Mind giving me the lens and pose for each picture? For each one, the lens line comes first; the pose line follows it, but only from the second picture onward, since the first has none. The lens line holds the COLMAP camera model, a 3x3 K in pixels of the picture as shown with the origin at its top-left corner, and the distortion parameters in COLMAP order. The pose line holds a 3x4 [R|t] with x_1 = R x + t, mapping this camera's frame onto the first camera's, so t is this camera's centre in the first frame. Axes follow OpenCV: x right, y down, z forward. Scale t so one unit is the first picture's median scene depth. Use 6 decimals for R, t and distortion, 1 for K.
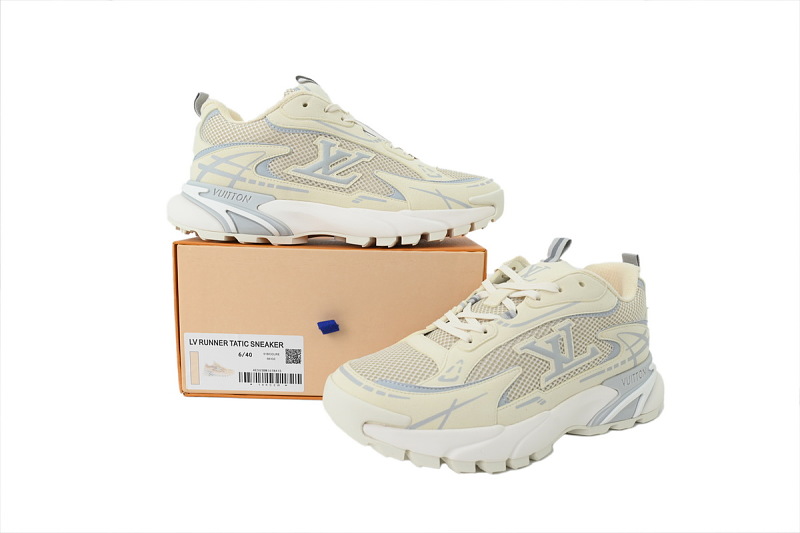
lens RADIAL K [[551.2, 0, 400.0], [0, 551.2, 266.5], [0, 0, 1]] dist [-0.000431, -0.000135]
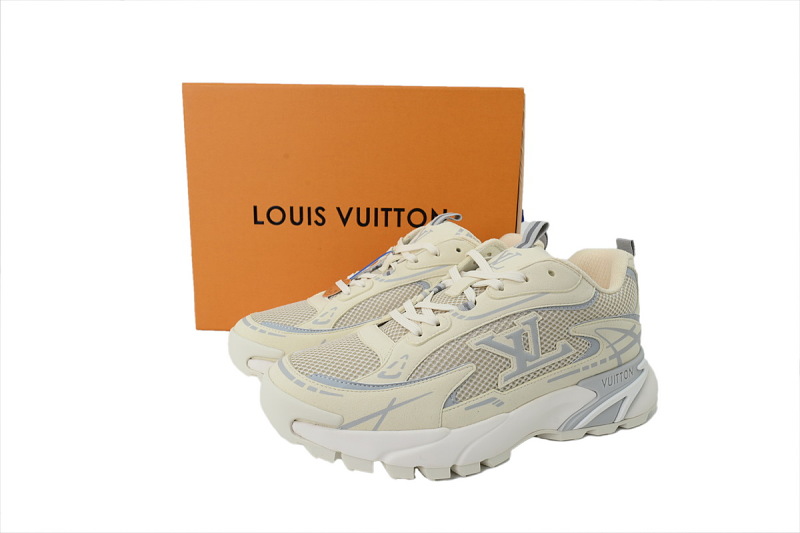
lens RADIAL K [[551.2, 0, 400.0], [0, 551.2, 266.5], [0, 0, 1]] dist [-0.000431, -0.000135]
pose [[0.995335, 0.012075, -0.095724, 0.179235], [-0.009108, 0.999466, 0.031370, -0.004831], [0.096051, -0.030351, 0.994914, 0.093157]]
